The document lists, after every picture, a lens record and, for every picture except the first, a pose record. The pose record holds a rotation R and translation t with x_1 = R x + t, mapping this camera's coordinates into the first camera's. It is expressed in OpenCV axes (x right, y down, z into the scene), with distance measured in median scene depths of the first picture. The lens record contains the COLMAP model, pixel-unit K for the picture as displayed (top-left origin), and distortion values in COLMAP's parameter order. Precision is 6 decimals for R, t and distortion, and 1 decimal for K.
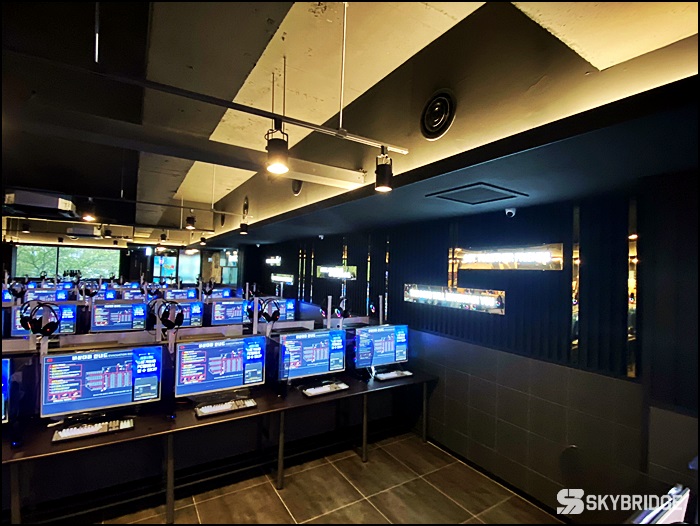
lens RADIAL K [[343.9, 0, 352.7], [0, 343.9, 268.4], [0, 0, 1]] dist [-0.008652, -0.001119]
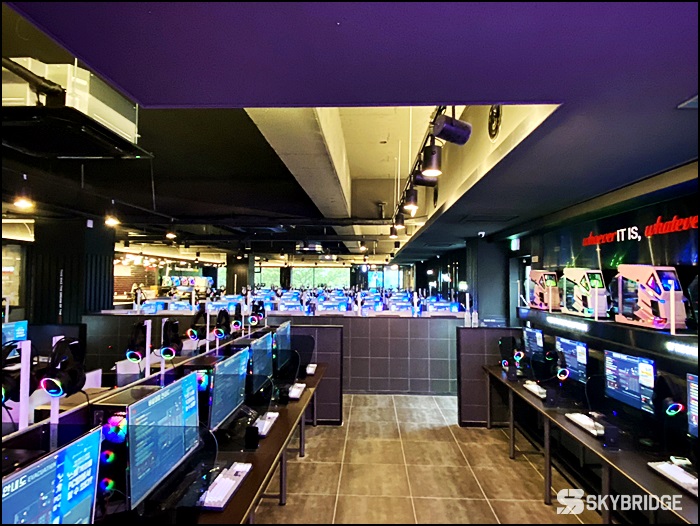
lens RADIAL K [[429.9, 0, 345.0], [0, 429.9, 257.1], [0, 0, 1]] dist [0.020027, -0.004820]
pose [[0.806199, -0.060671, -0.588525, 0.385641], [0.027399, 0.997490, -0.065299, 0.016936], [0.591009, 0.036519, 0.805838, -0.473872]]
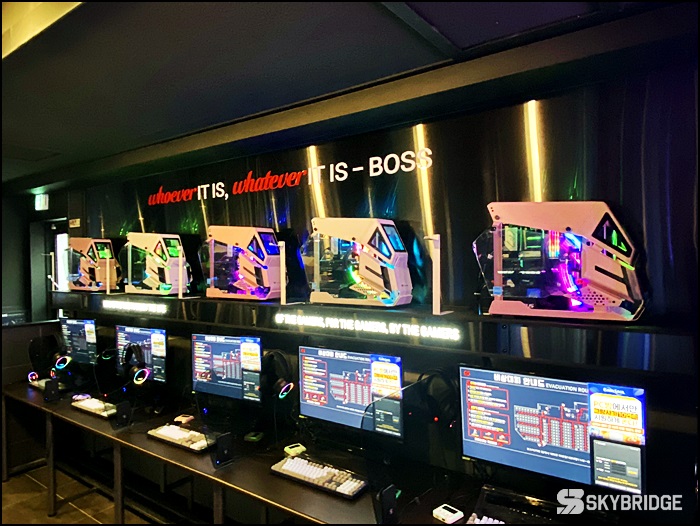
lens RADIAL K [[461.2, 0, 358.9], [0, 461.2, 254.1], [0, 0, 1]] dist [0.015230, -0.021451]
pose [[0.924037, -0.055010, 0.378324, 0.355194], [0.049785, 0.998481, 0.023586, 0.019931], [-0.379047, -0.002959, 0.925373, -0.417559]]
